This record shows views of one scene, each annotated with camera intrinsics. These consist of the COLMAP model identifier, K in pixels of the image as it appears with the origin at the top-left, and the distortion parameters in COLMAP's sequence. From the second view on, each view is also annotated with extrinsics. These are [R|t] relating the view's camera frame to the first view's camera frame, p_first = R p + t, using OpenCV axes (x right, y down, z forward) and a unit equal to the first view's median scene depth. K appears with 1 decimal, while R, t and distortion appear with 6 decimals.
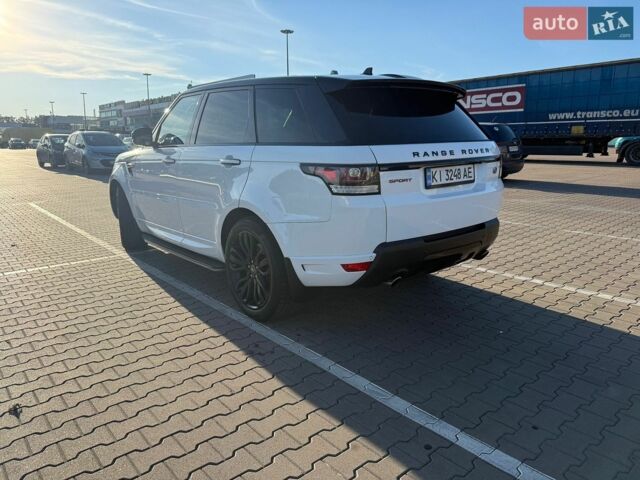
lens RADIAL K [[463.9, 0, 322.3], [0, 463.9, 236.2], [0, 0, 1]] dist [0.047898, -0.069769]
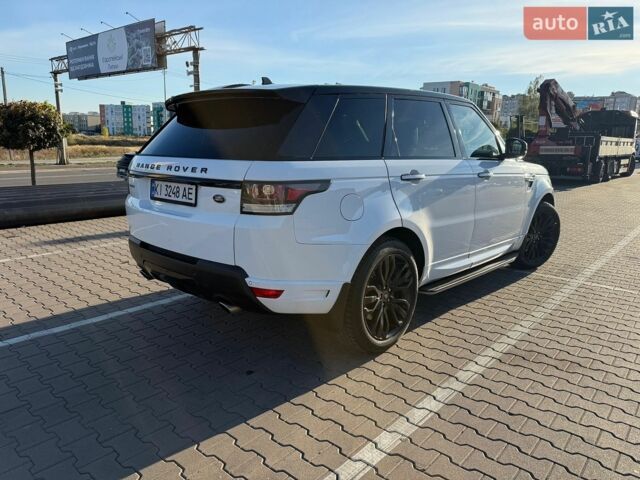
lens RADIAL K [[463.9, 0, 322.3], [0, 463.9, 236.2], [0, 0, 1]] dist [0.047898, -0.069769]
pose [[0.133142, 0.206457, -0.969355, 1.283682], [-0.218890, 0.960036, 0.174407, -0.283024], [0.966623, 0.188961, 0.173012, 1.175810]]
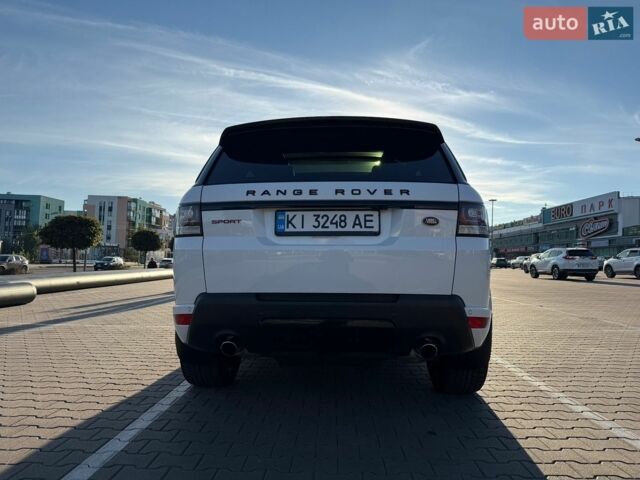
lens RADIAL K [[463.9, 0, 322.3], [0, 463.9, 236.2], [0, 0, 1]] dist [0.047898, -0.069769]
pose [[0.741753, -0.022490, -0.670296, 0.802907], [-0.153886, 0.967066, -0.202738, 0.049215], [0.652780, 0.253531, 0.713863, 0.463687]]
